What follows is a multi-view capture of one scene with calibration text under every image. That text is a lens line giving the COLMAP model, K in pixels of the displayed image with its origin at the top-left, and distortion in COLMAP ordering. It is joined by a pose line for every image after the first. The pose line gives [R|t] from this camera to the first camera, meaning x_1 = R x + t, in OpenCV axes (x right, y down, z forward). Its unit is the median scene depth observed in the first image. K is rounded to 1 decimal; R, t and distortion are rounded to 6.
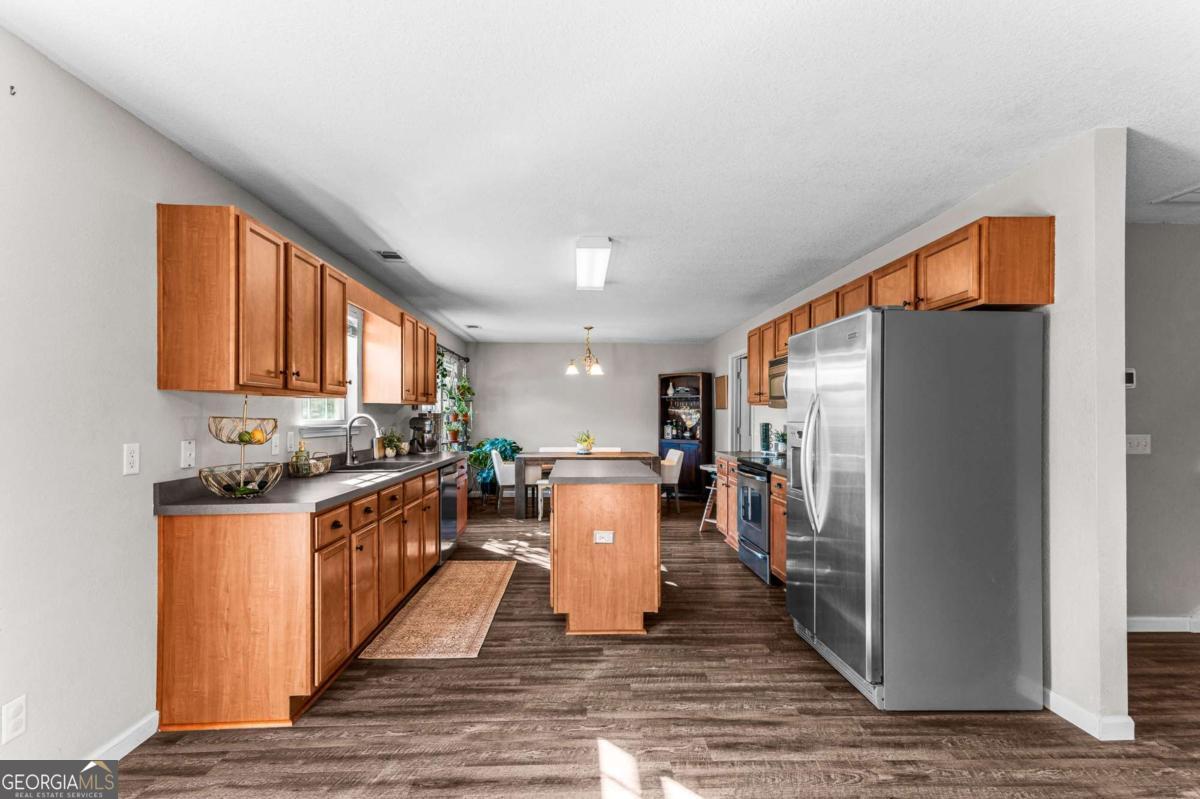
lens RADIAL K [[567.3, 0, 598.0], [0, 567.3, 411.8], [0, 0, 1]] dist [-0.000161, 0.019064]
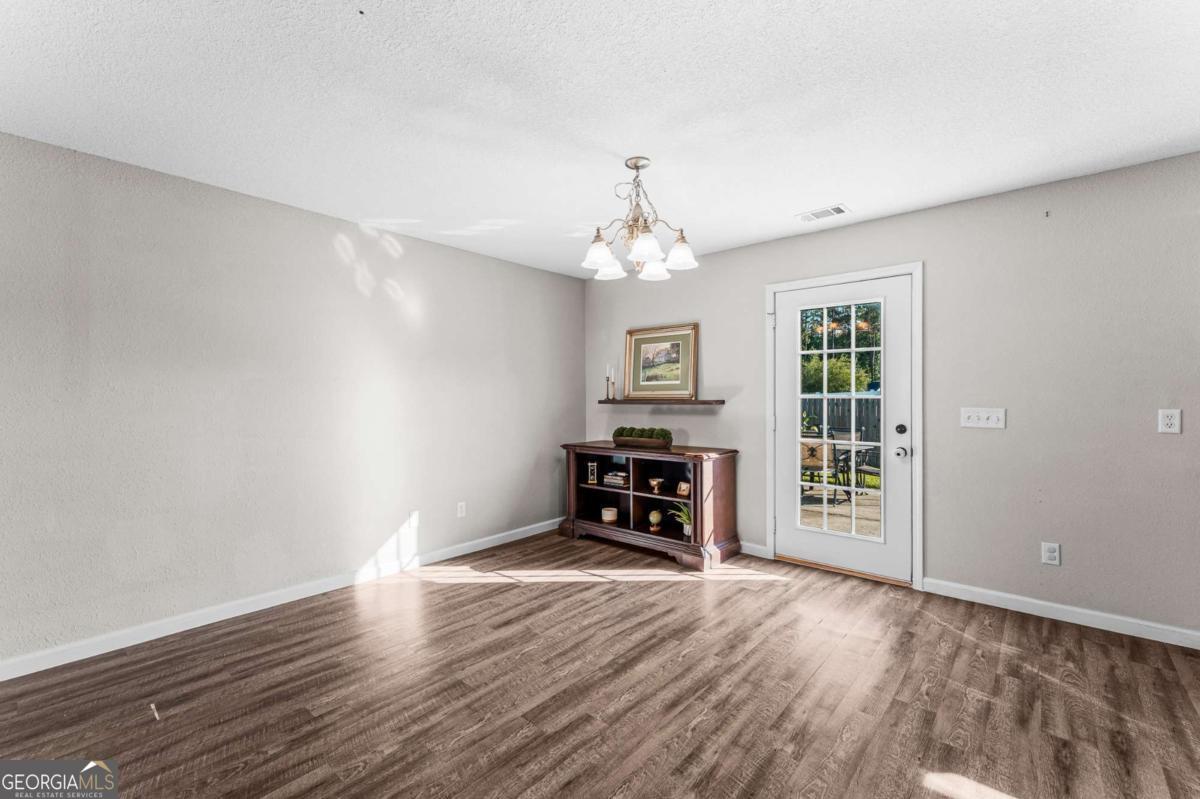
lens RADIAL K [[508.3, 0, 600.0], [0, 508.3, 399.5], [0, 0, 1]] dist [0.009151, -0.000470]
pose [[-0.684698, 0.006071, -0.728802, 0.861356], [0.009185, 0.999958, -0.000299, 0.020919], [0.728769, -0.006899, -0.684725, 0.797342]]
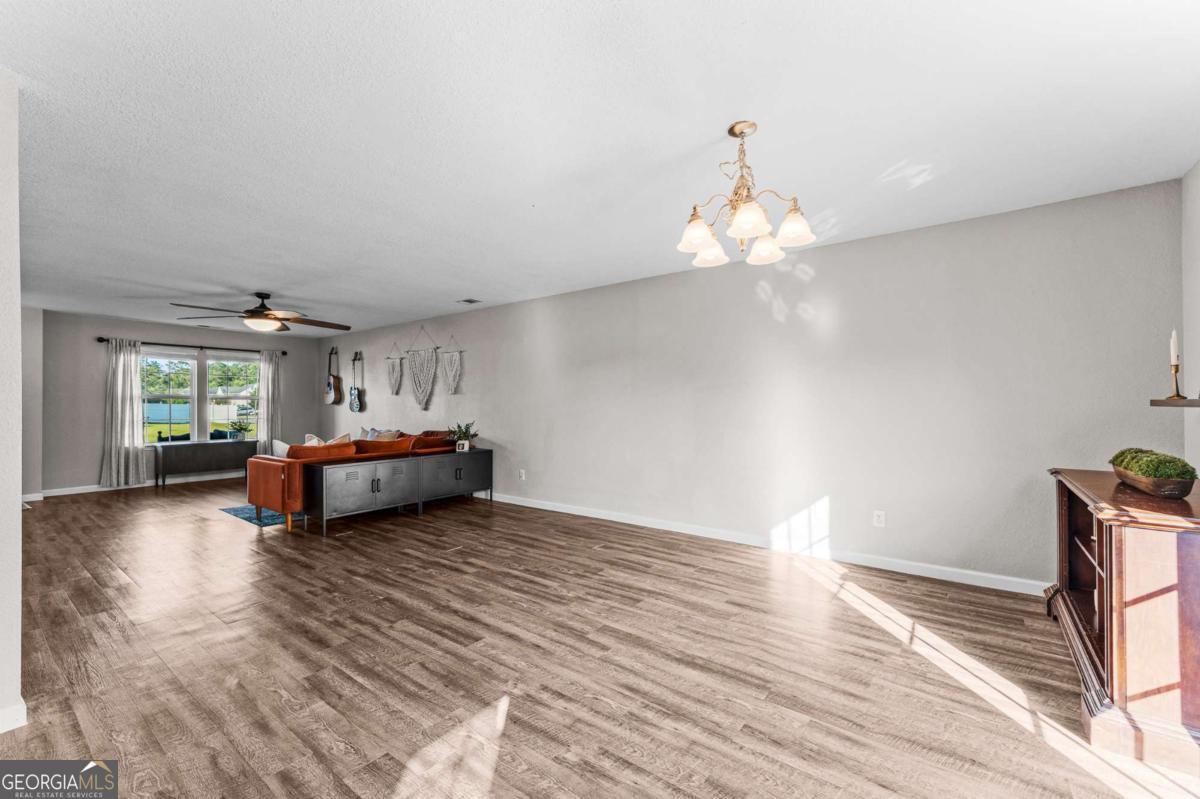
lens RADIAL K [[485.3, 0, 600.0], [0, 485.3, 399.5], [0, 0, 1]] dist [0.001913, 0.000015]
pose [[-0.775658, 0.007079, 0.631114, -0.361605], [-0.002926, 0.999886, -0.014812, 0.043406], [-0.631147, -0.013336, -0.775549, 0.997747]]
